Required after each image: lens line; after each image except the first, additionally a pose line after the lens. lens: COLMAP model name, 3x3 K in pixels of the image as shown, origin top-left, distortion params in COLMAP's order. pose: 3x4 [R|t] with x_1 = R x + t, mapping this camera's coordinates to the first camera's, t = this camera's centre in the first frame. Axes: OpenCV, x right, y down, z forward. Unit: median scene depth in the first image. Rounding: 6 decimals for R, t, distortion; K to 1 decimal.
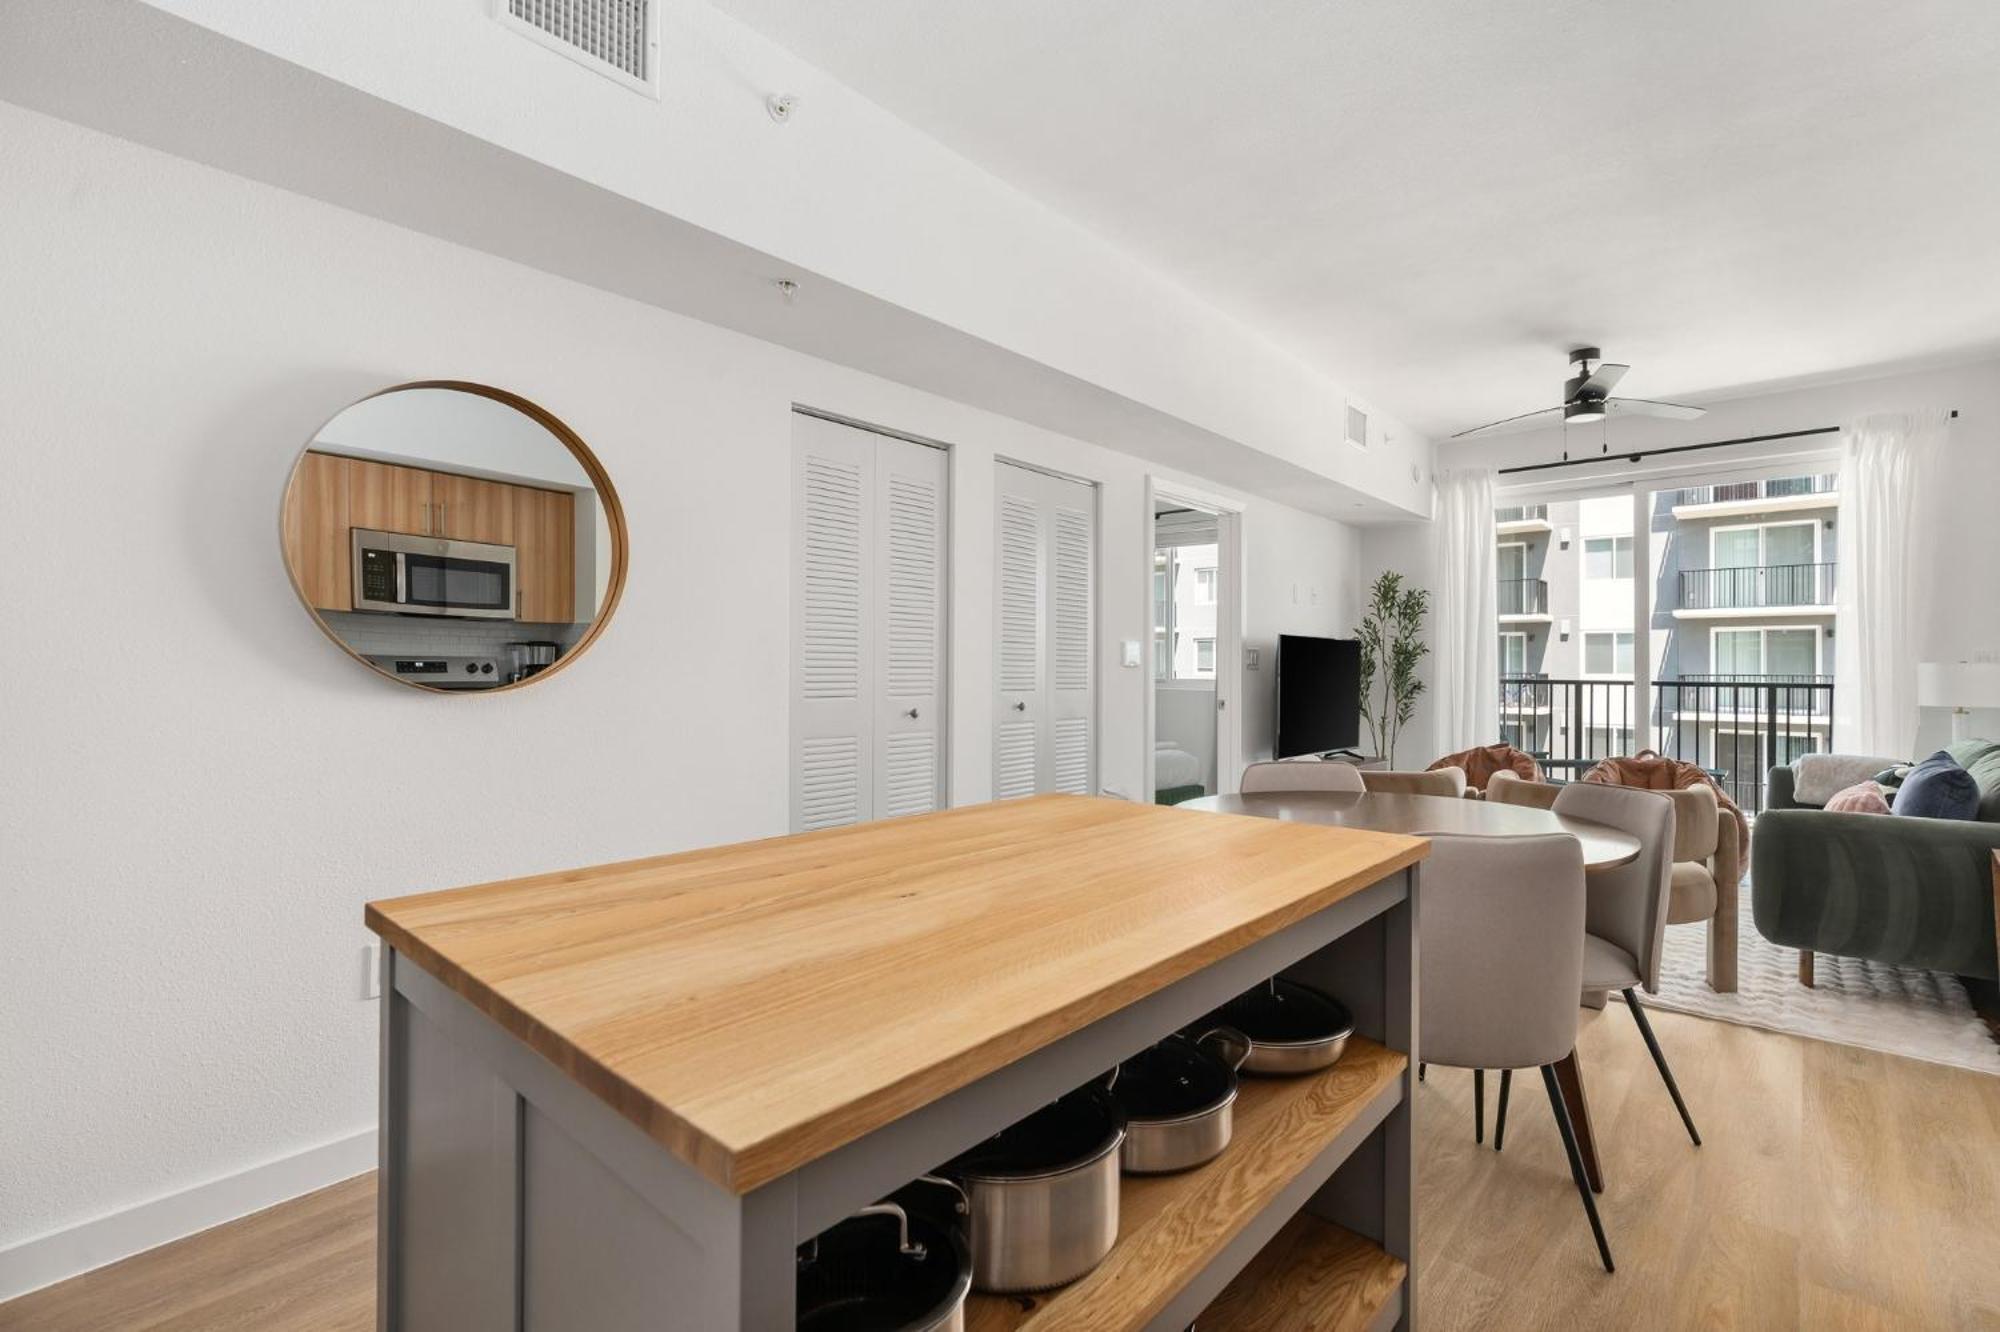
lens RADIAL K [[898.5, 0, 981.8], [0, 898.5, 659.9], [0, 0, 1]] dist [-0.004910, 0.001473]
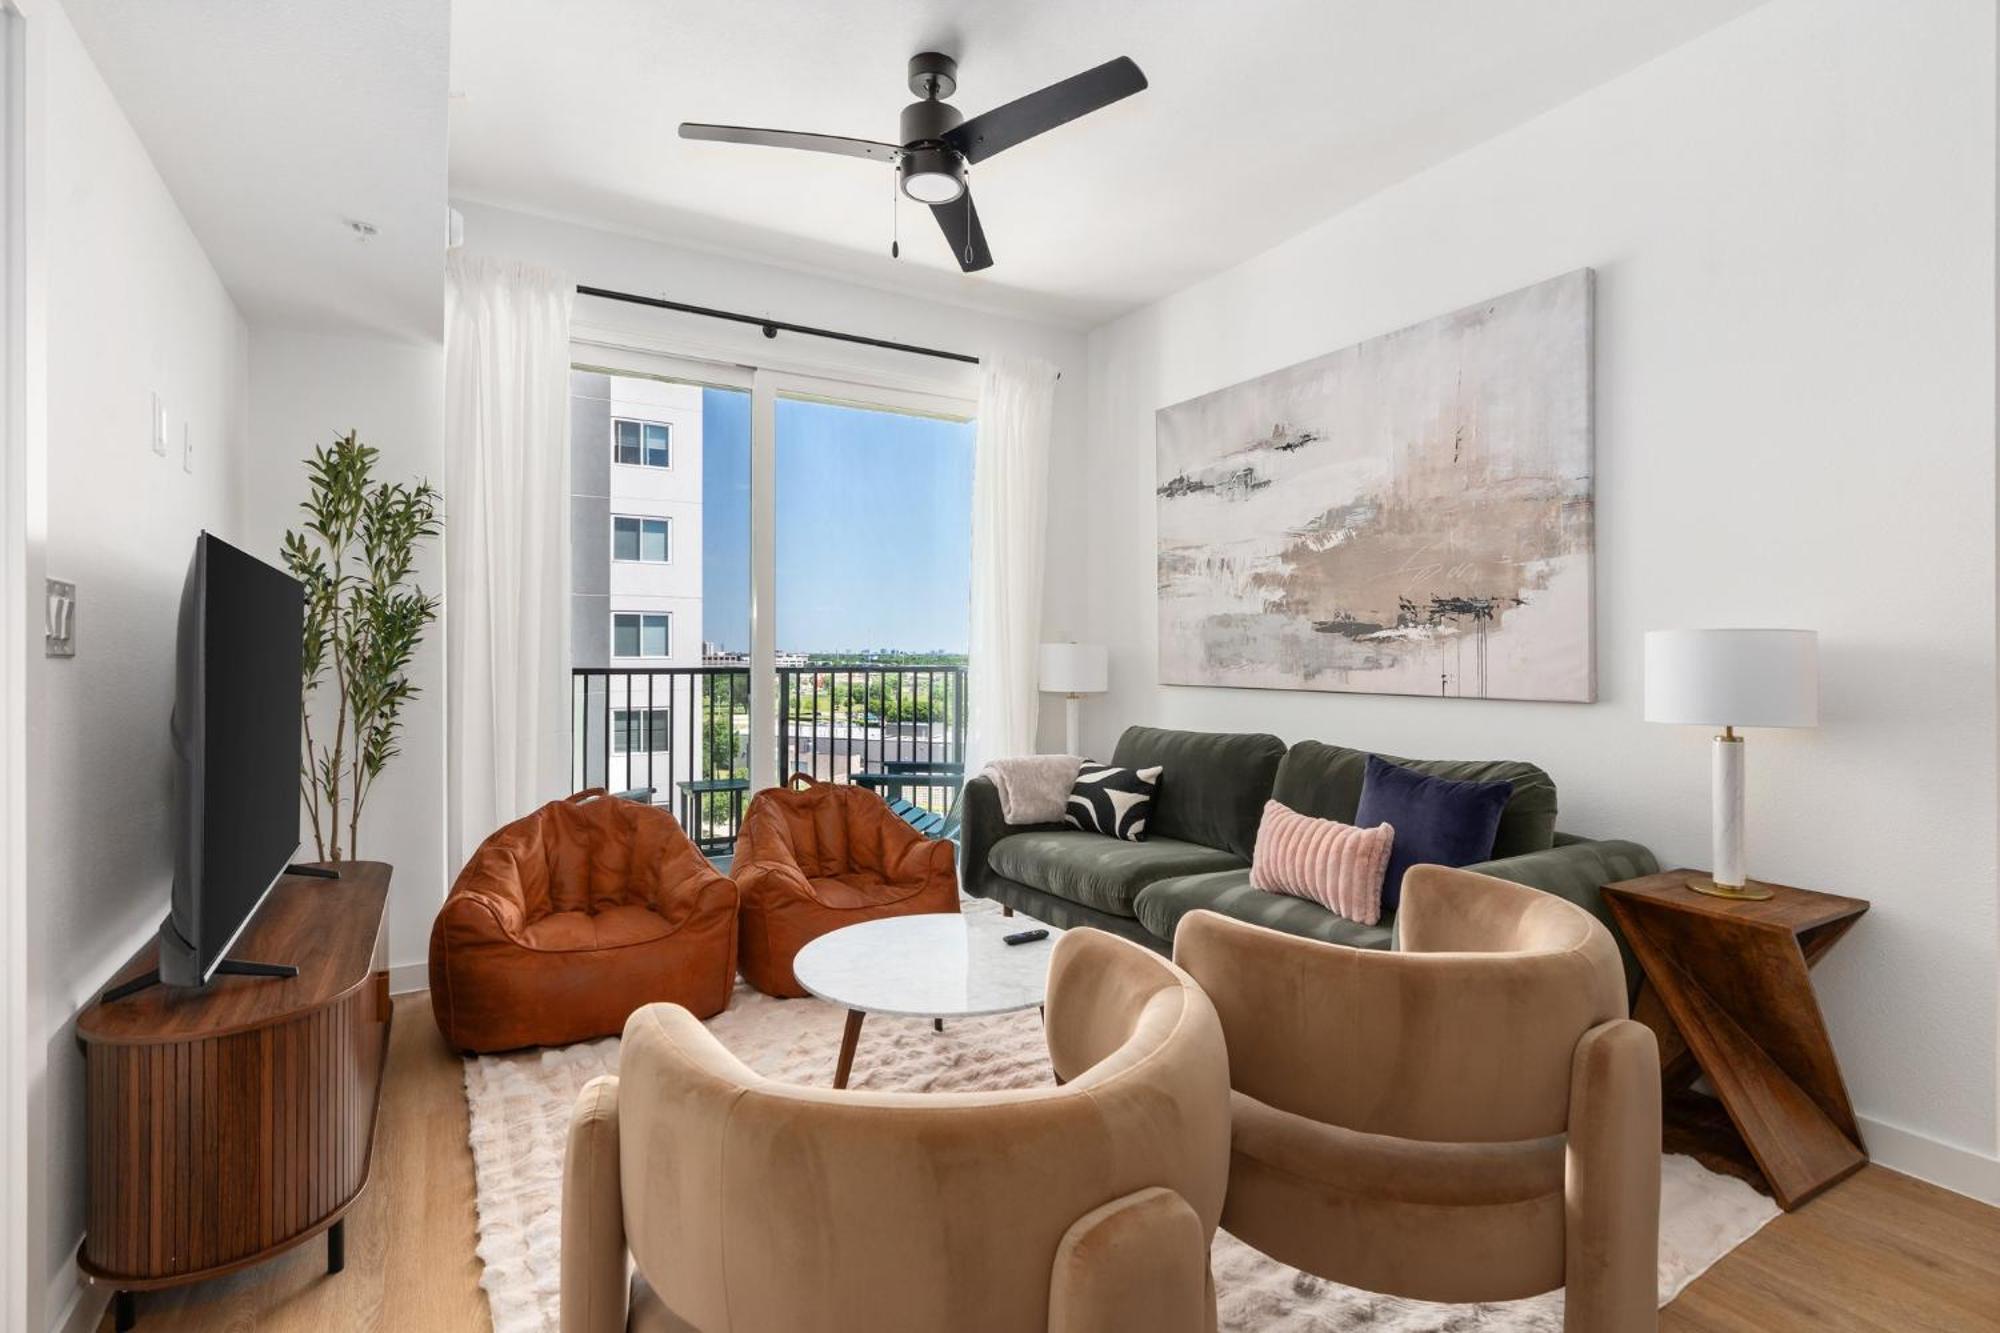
lens RADIAL K [[898.5, 0, 998.2], [0, 898.5, 644.4], [0, 0, 1]] dist [-0.004910, 0.001473]
pose [[0.294827, 0.000959, 0.955550, 0.125370], [-0.001185, 0.999999, -0.000638, 0.006059], [-0.955550, -0.000944, 0.294828, 0.564762]]
